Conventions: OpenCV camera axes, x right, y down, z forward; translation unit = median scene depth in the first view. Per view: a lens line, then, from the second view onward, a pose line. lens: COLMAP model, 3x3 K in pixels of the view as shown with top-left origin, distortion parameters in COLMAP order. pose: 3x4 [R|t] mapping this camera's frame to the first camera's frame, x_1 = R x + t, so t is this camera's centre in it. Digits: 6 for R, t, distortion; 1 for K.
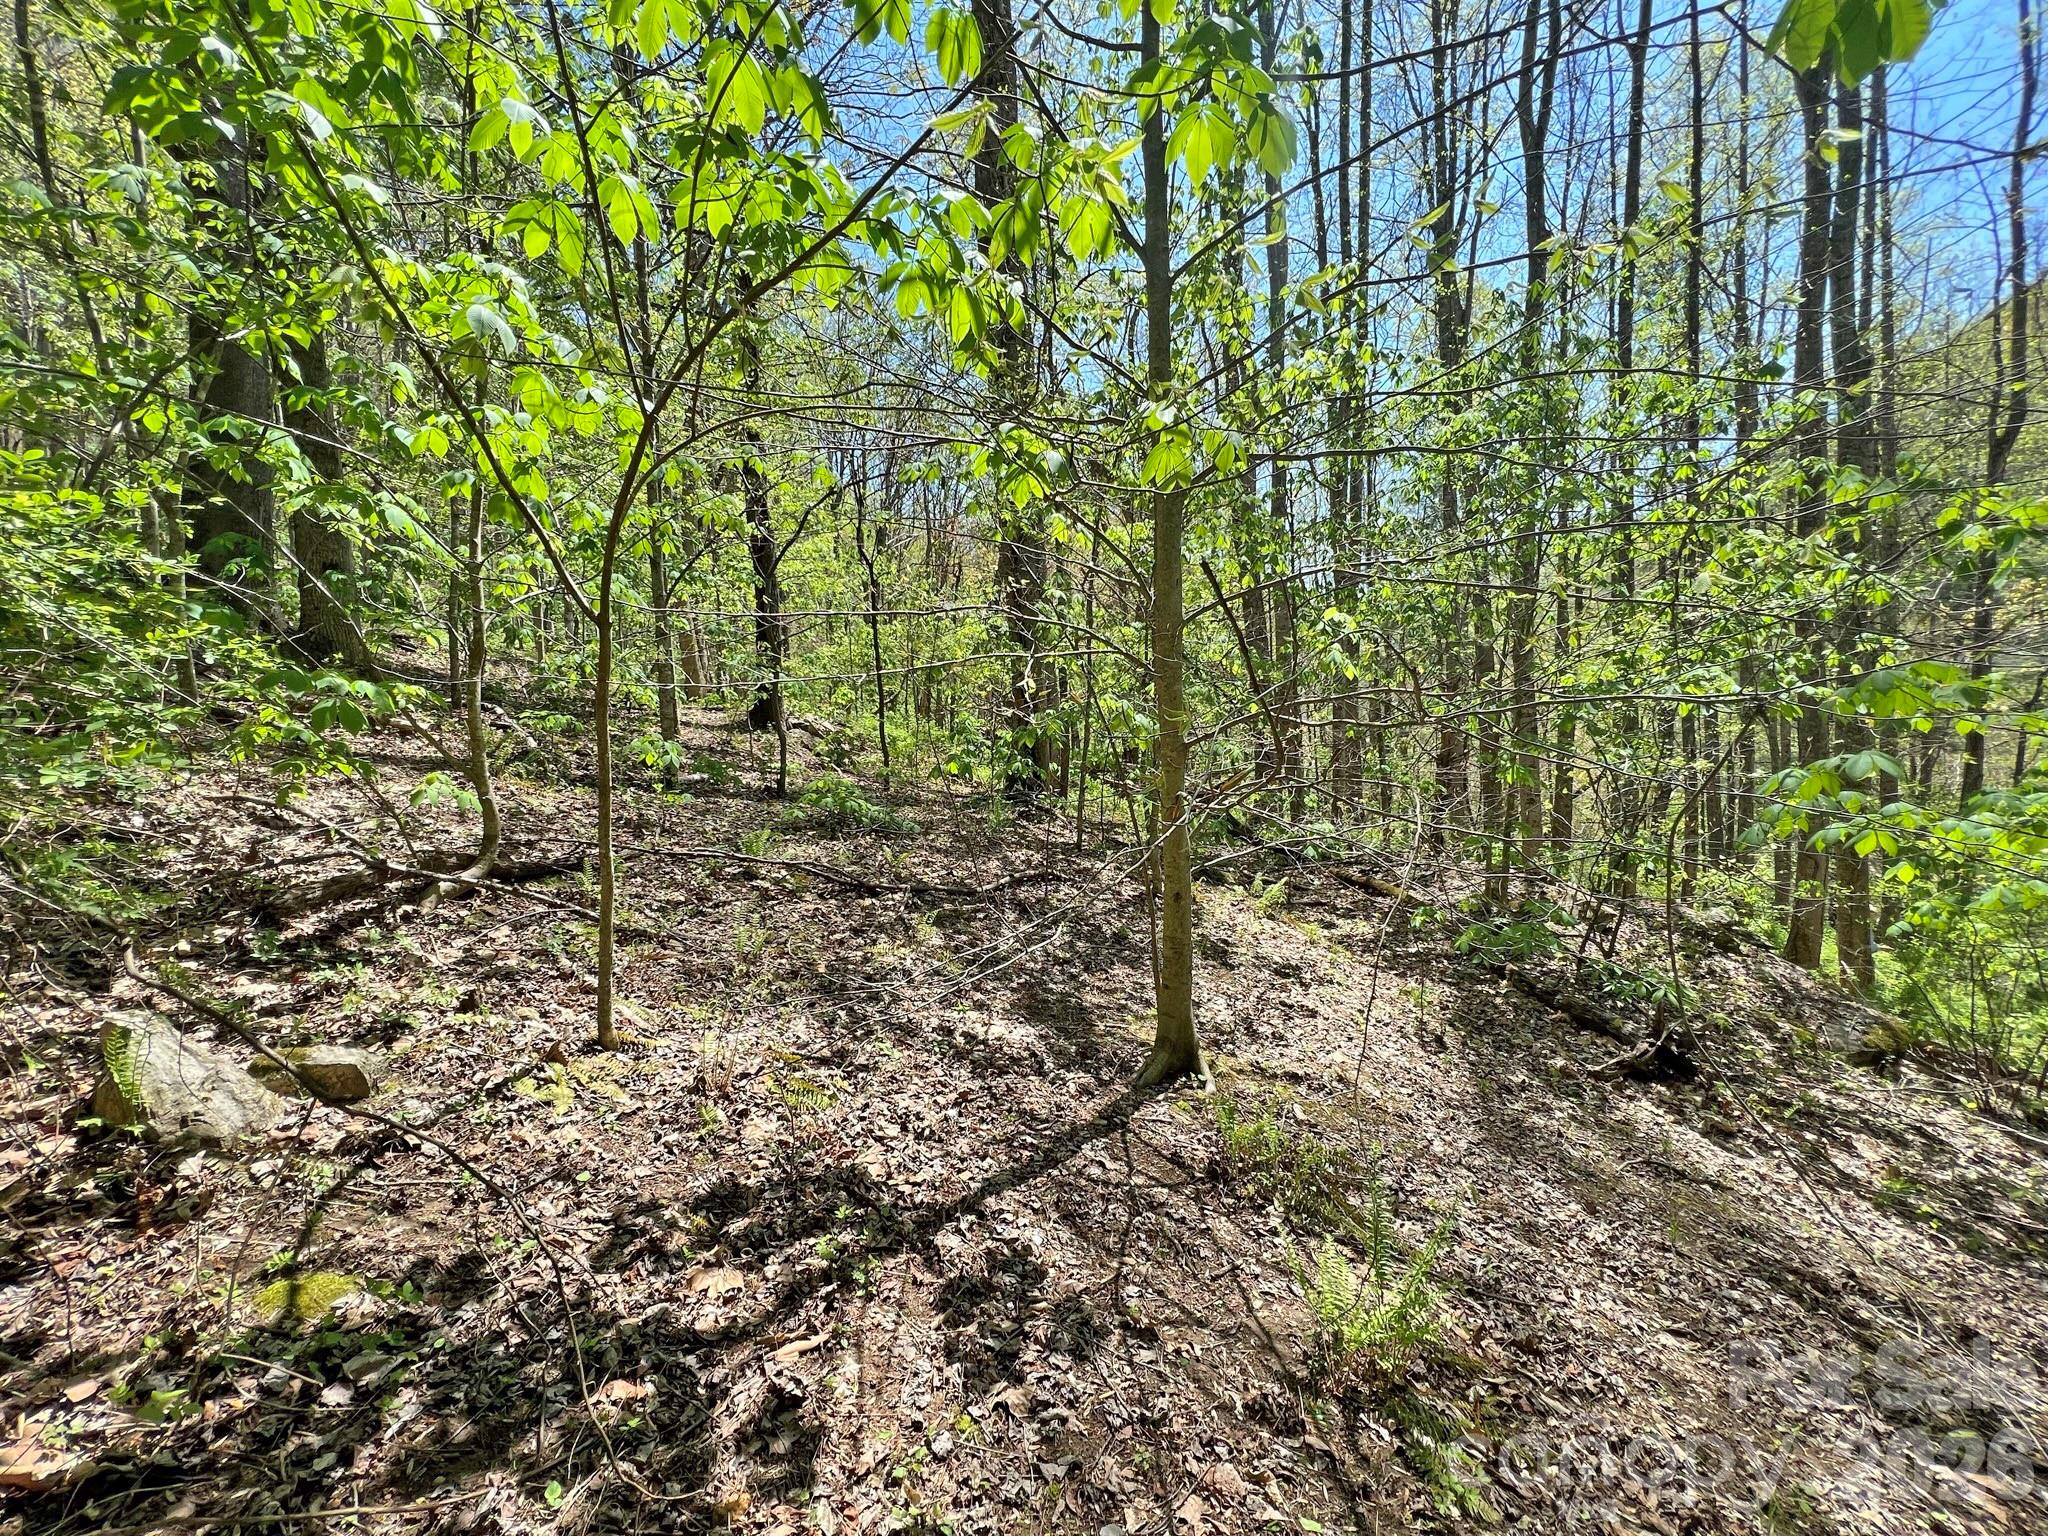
lens RADIAL K [[829.5, 0, 1019.5], [0, 829.5, 758.8], [0, 0, 1]] dist [0.001118, 0.000623]
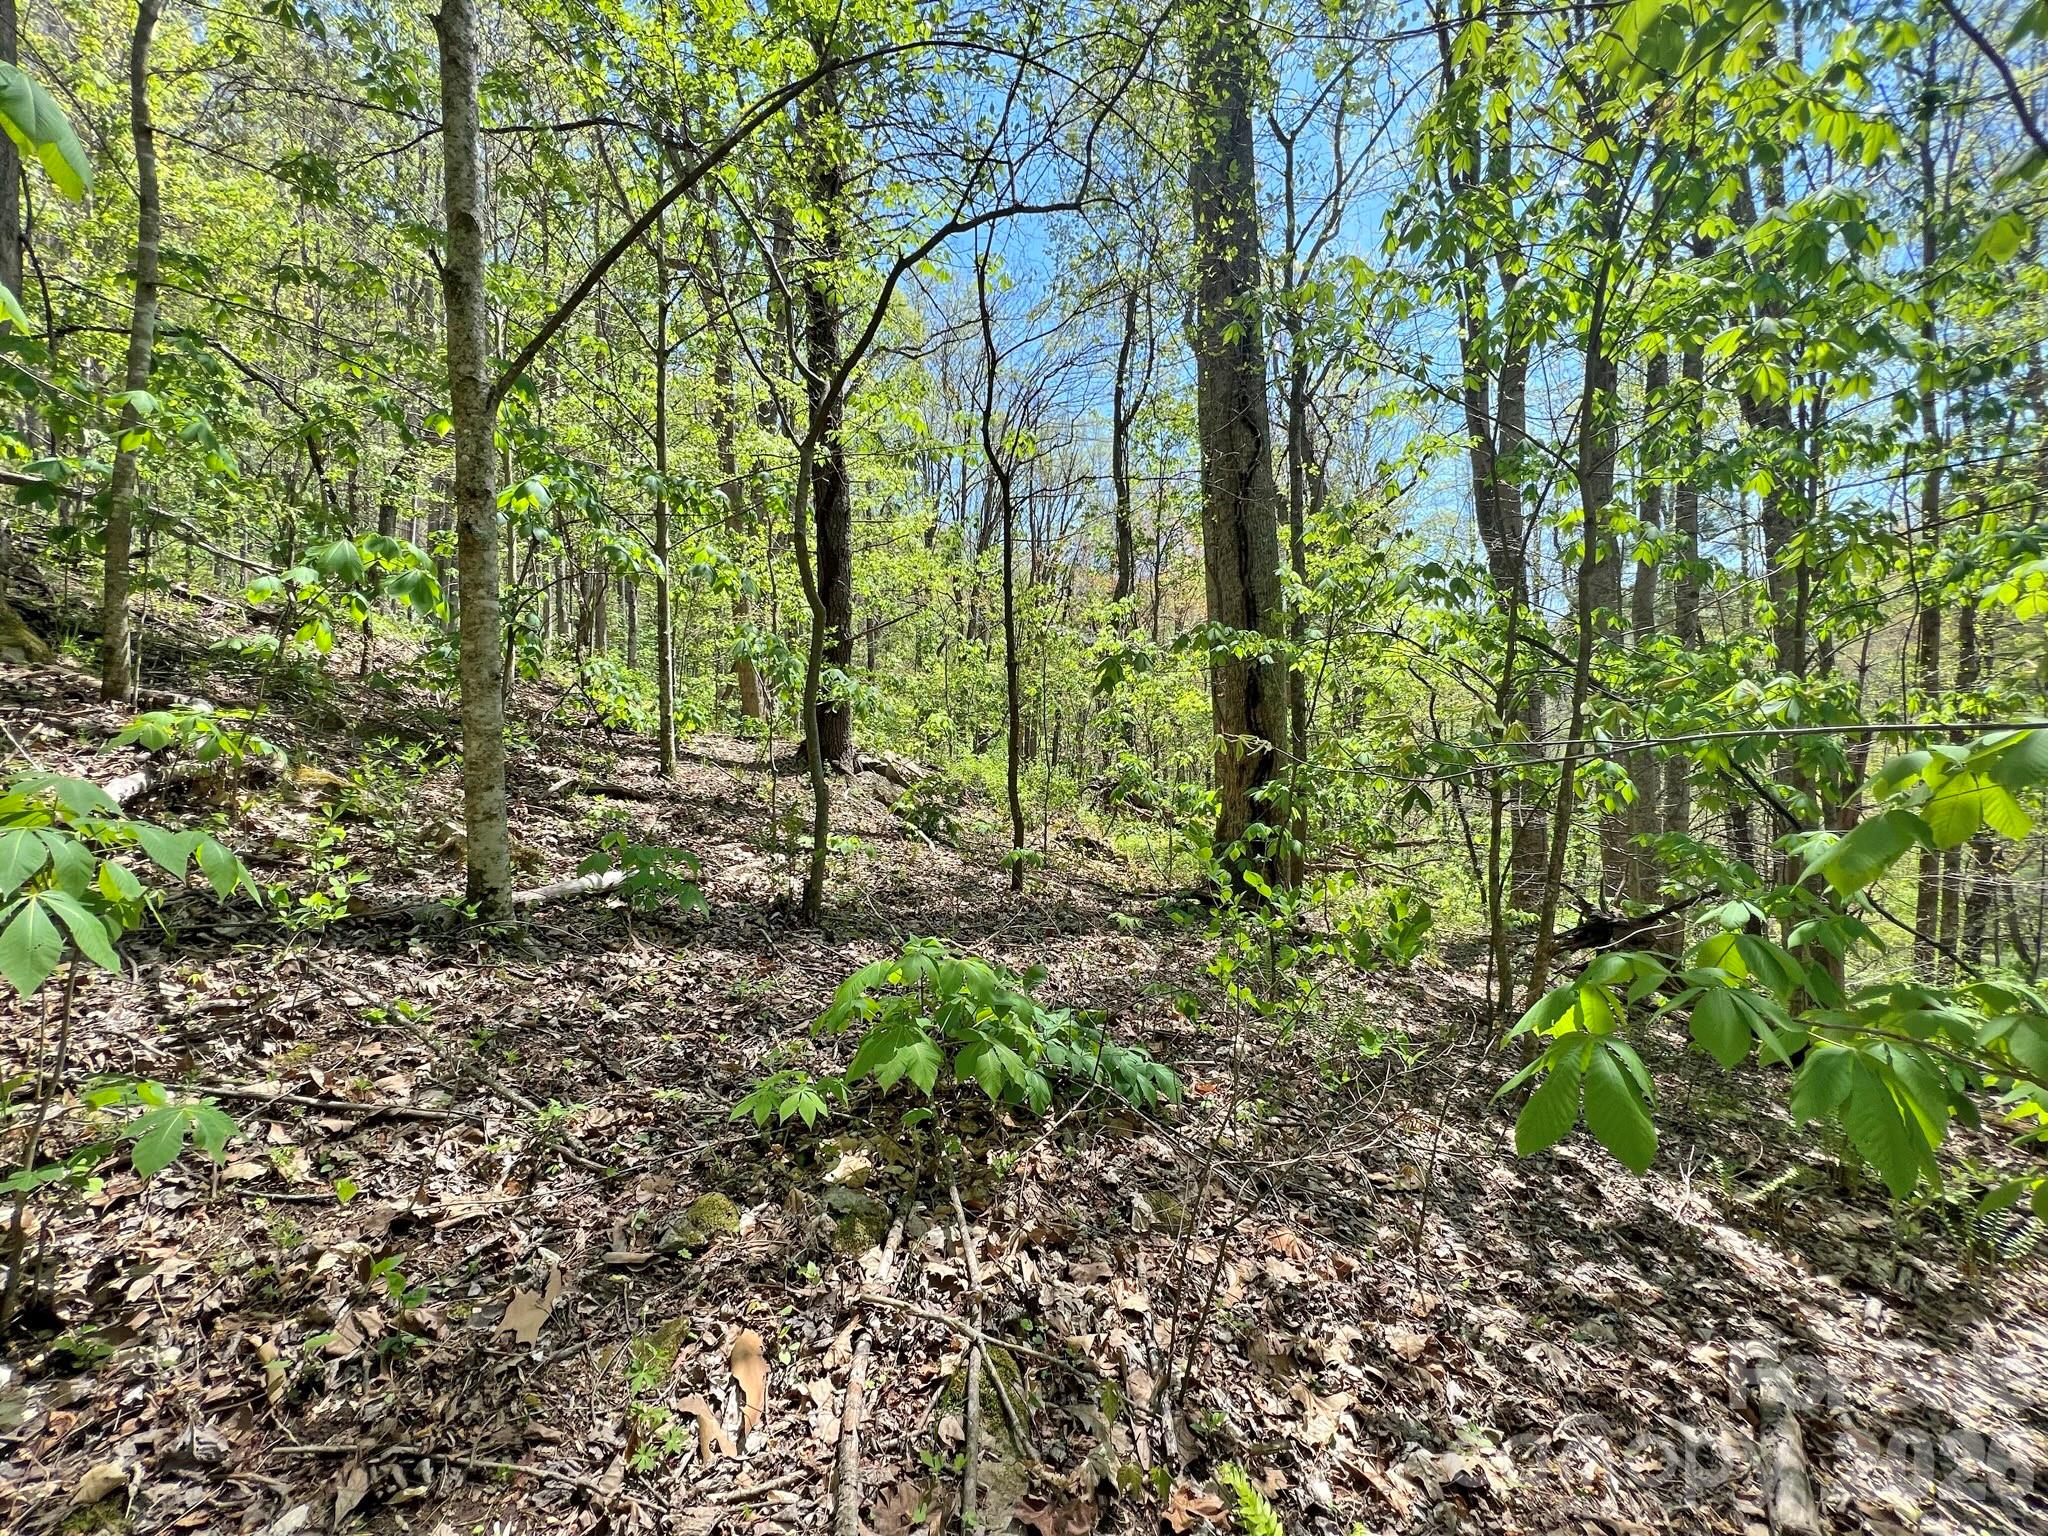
lens RADIAL K [[829.5, 0, 1019.5], [0, 829.5, 758.8], [0, 0, 1]] dist [0.001118, 0.000623]
pose [[0.994764, 0.031713, -0.097158, -0.089301], [-0.037313, 0.997712, -0.056379, -0.014331], [0.095148, 0.059709, 0.993671, 0.373743]]
